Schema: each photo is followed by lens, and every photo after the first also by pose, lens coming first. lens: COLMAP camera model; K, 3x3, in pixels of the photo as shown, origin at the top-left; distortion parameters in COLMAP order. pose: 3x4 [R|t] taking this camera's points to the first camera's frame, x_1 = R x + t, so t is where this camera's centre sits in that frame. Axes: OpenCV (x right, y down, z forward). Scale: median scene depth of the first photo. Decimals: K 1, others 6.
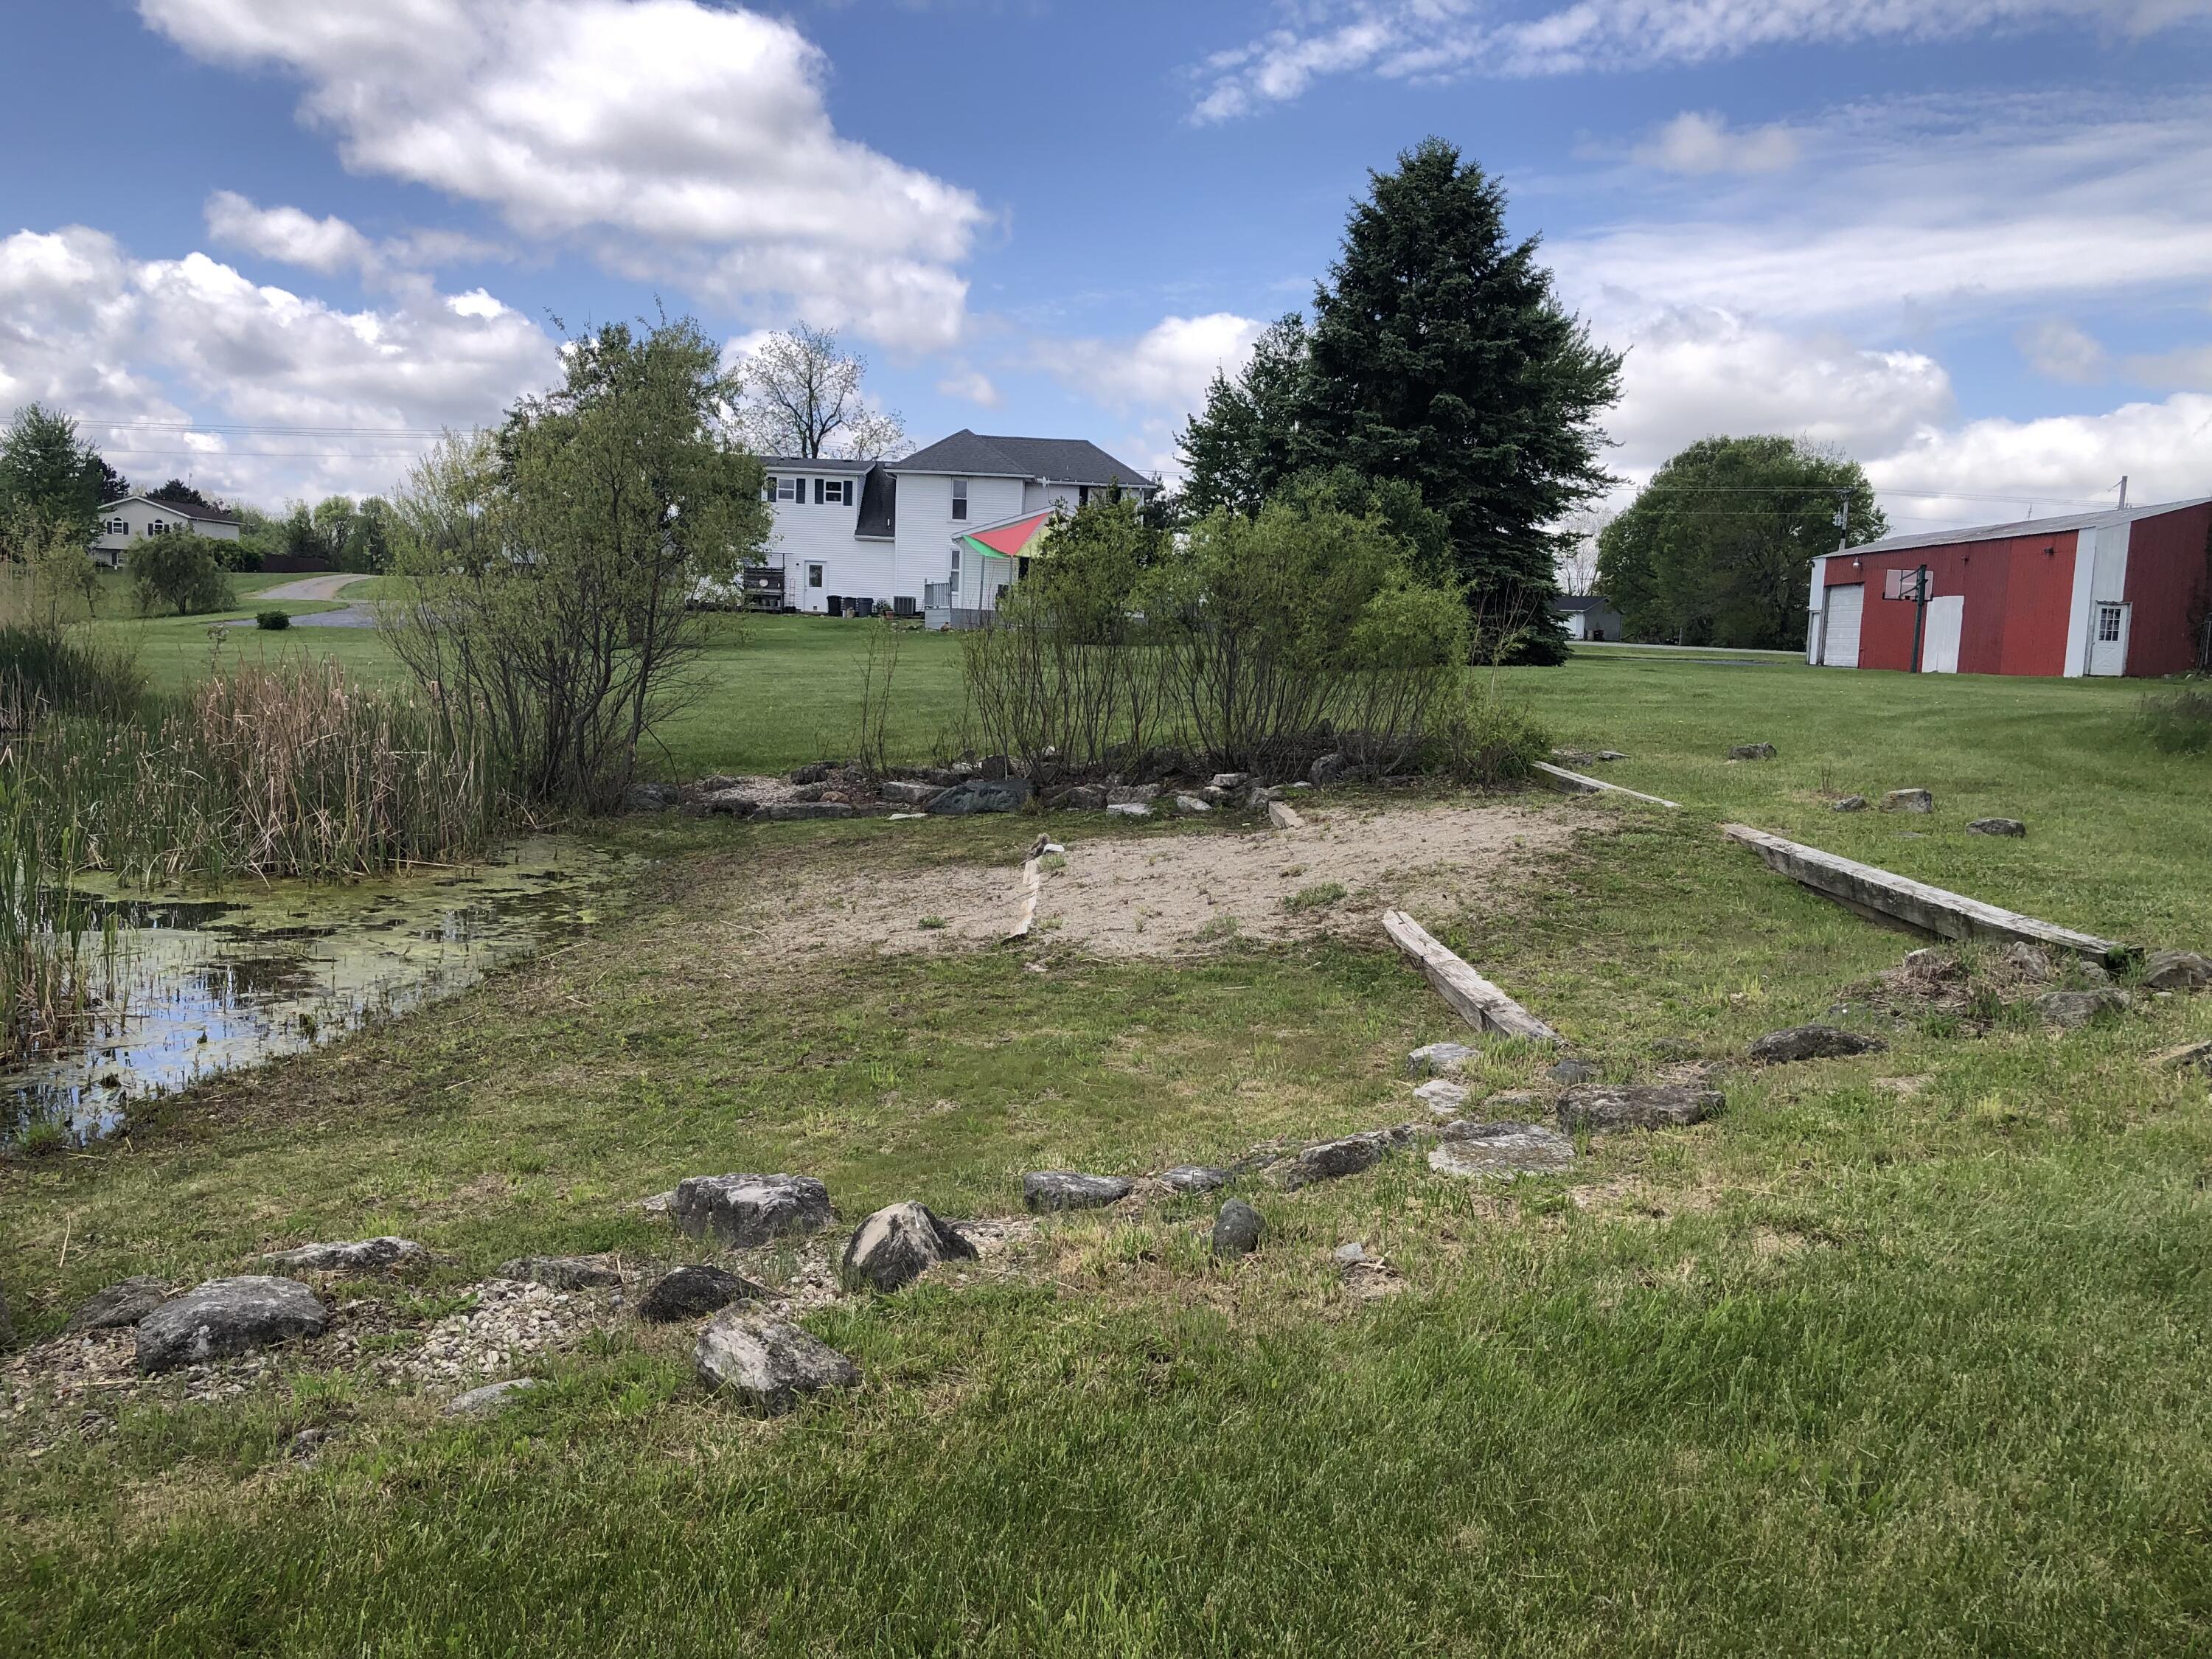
lens RADIAL K [[1804.0, 0, 1110.1], [0, 1804.0, 838.8], [0, 0, 1]] dist [0.044413, -0.032171]
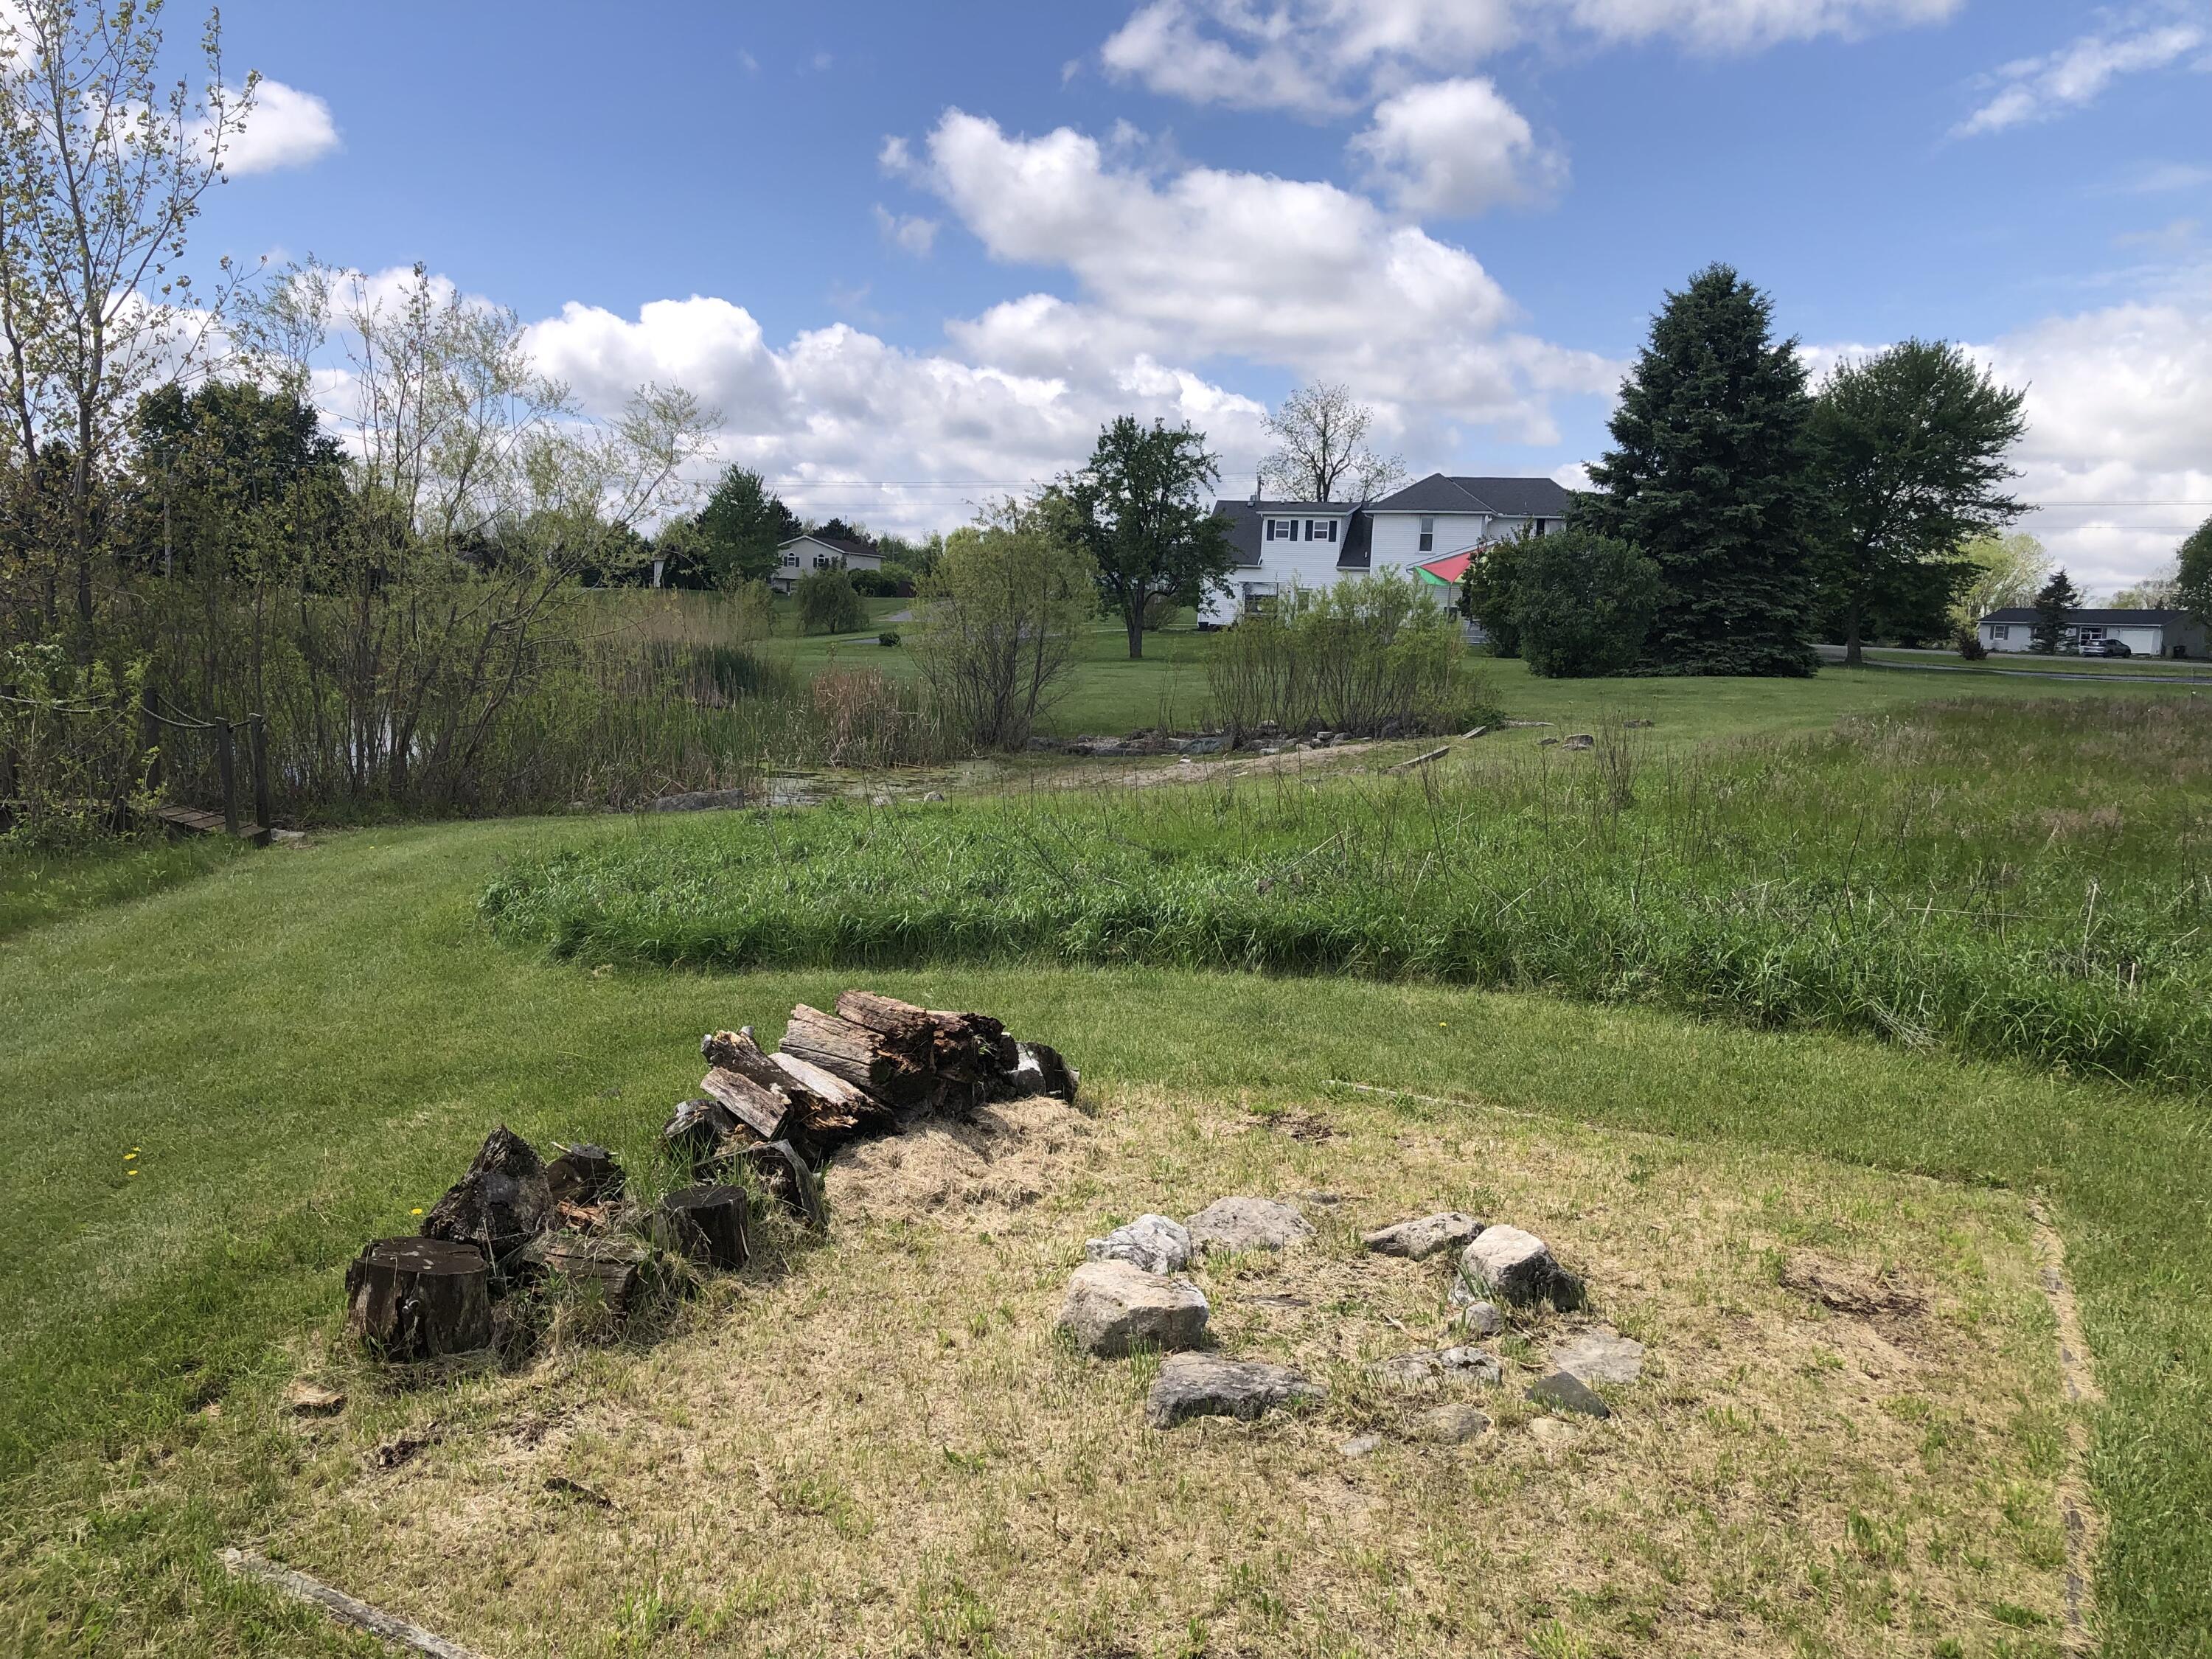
lens RADIAL K [[1804.0, 0, 1103.5], [0, 1804.0, 836.9], [0, 0, 1]] dist [0.044413, -0.032171]
pose [[0.947795, 0.035739, -0.316871, 0.117258], [-0.038422, 0.999259, -0.002221, 0.022198], [0.316557, 0.014280, 0.948466, -0.210474]]
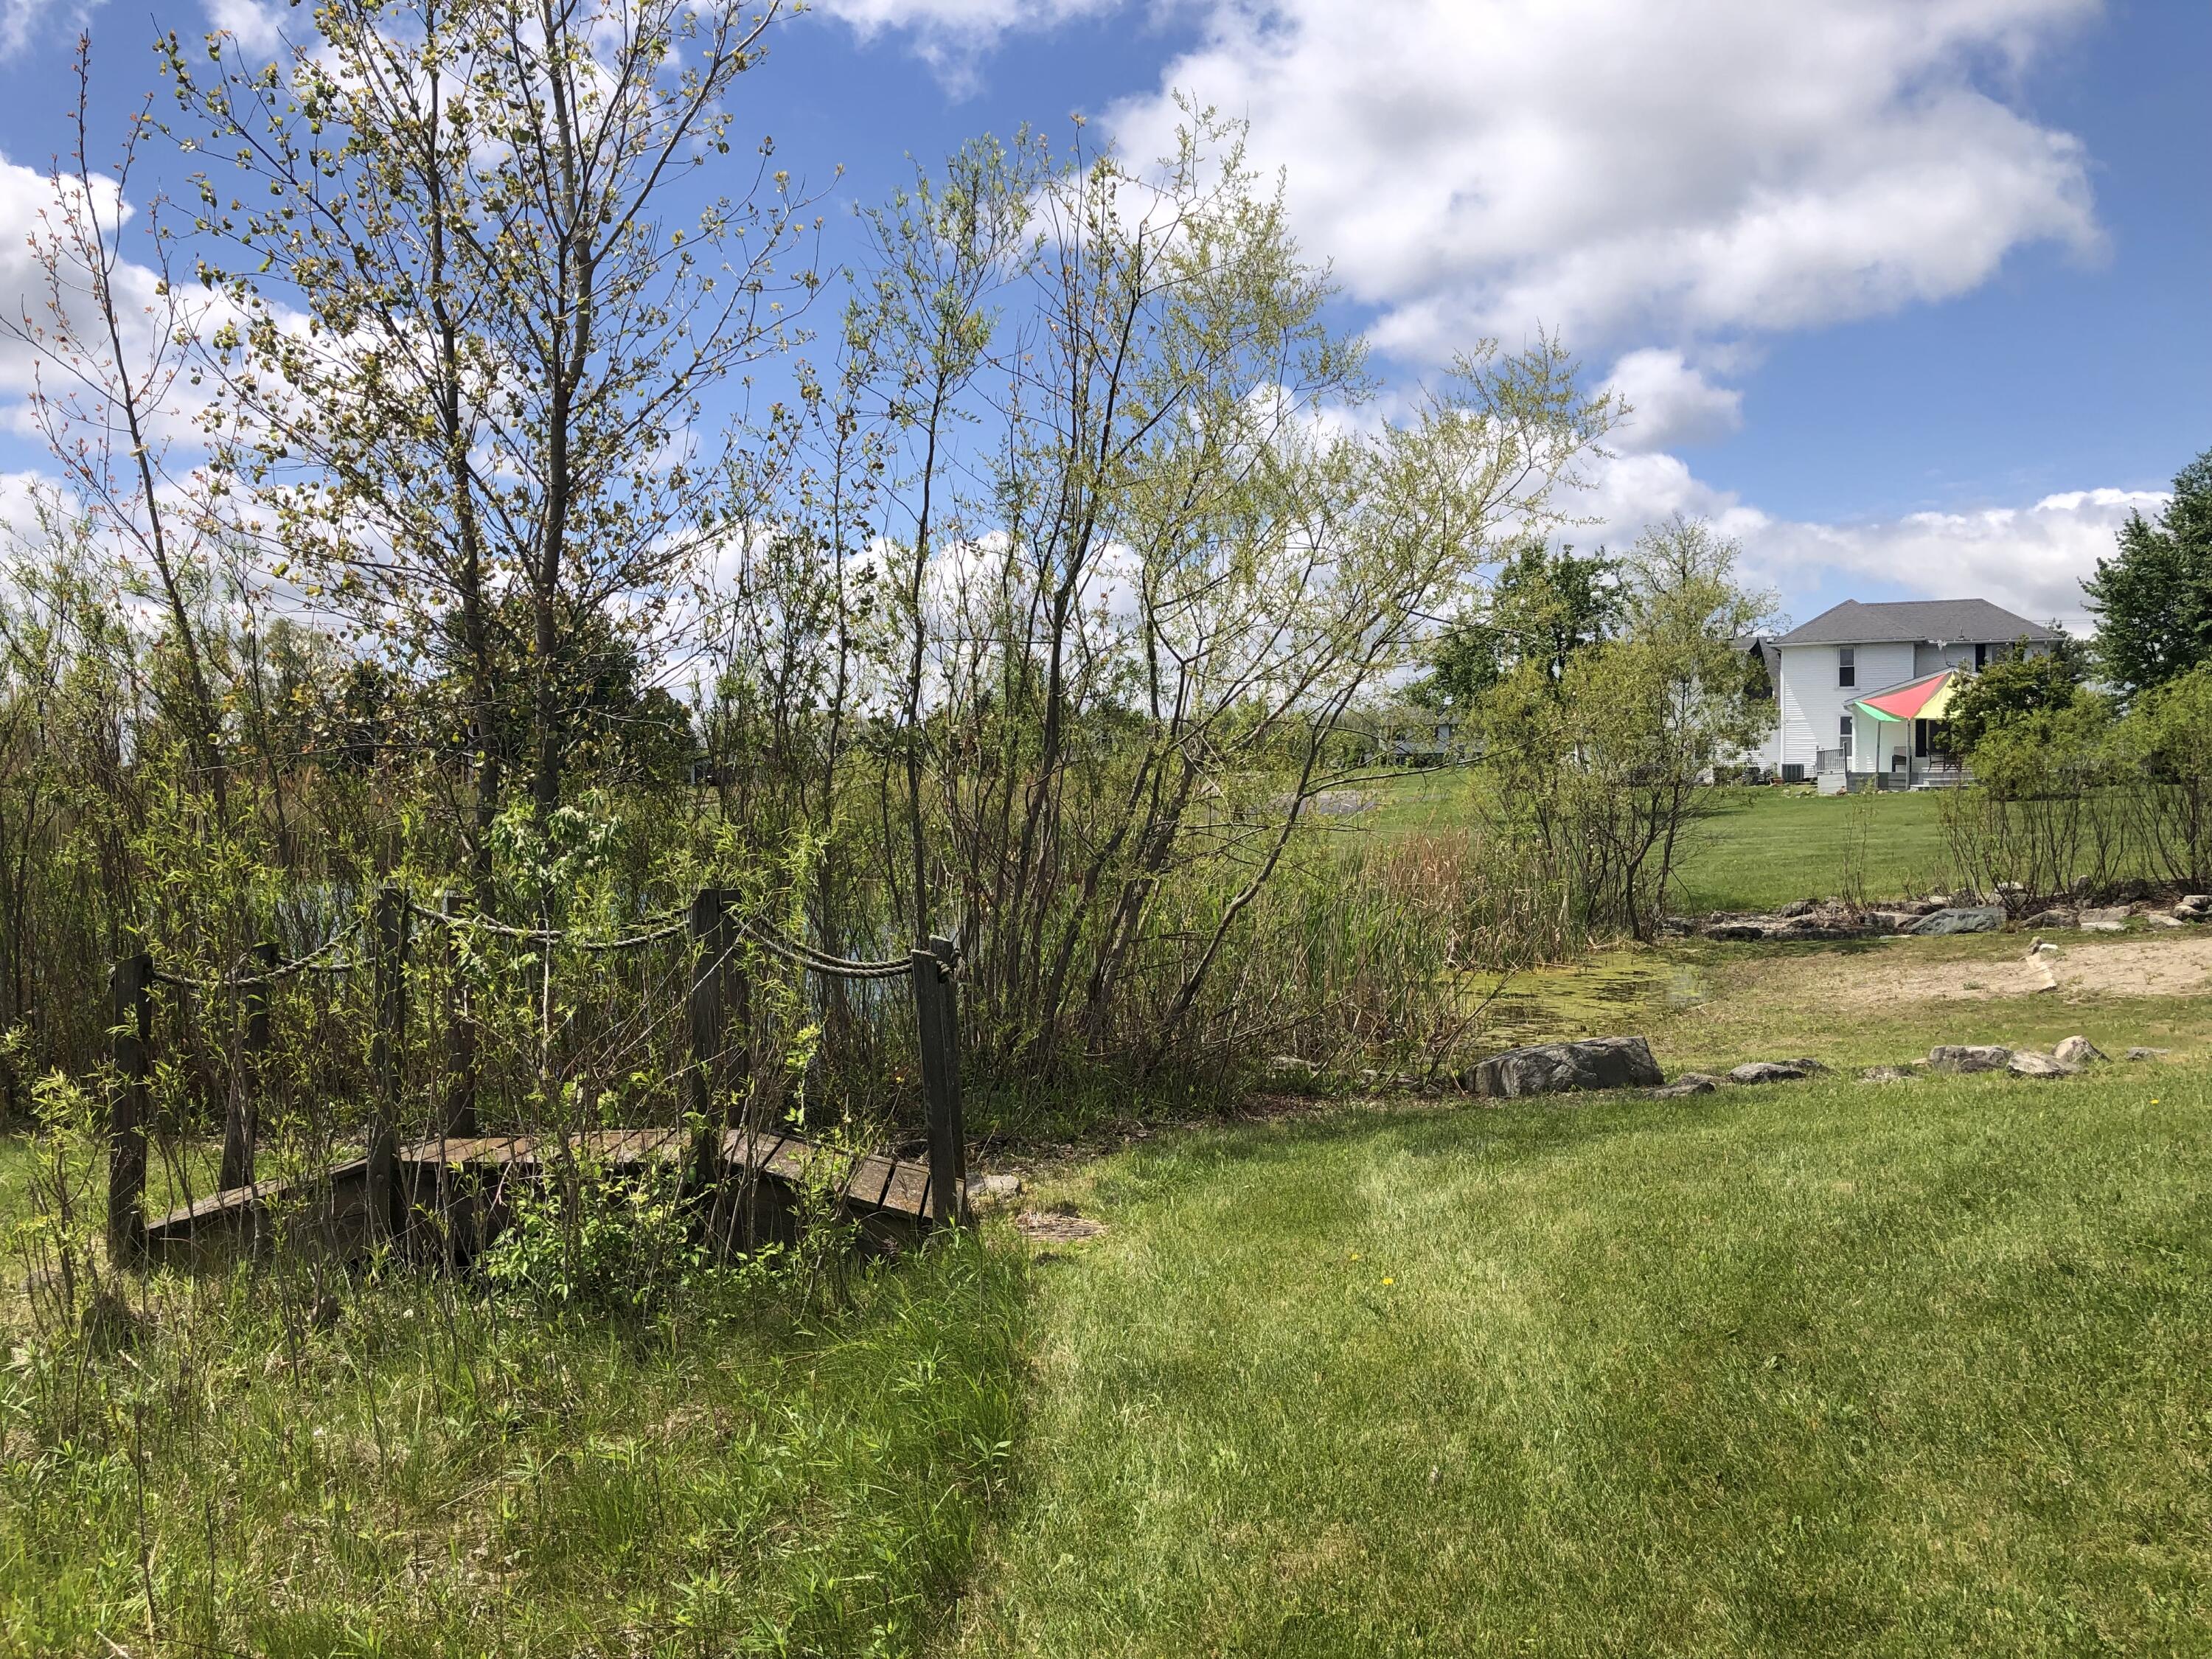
lens RADIAL K [[1804.0, 0, 1115.1], [0, 1804.0, 821.5], [0, 0, 1]] dist [0.044413, -0.032171]
pose [[0.899562, -0.036056, -0.435303, -0.014099], [-0.011003, 0.994400, -0.105104, 0.013823], [0.436655, 0.099338, 0.894128, -0.109976]]
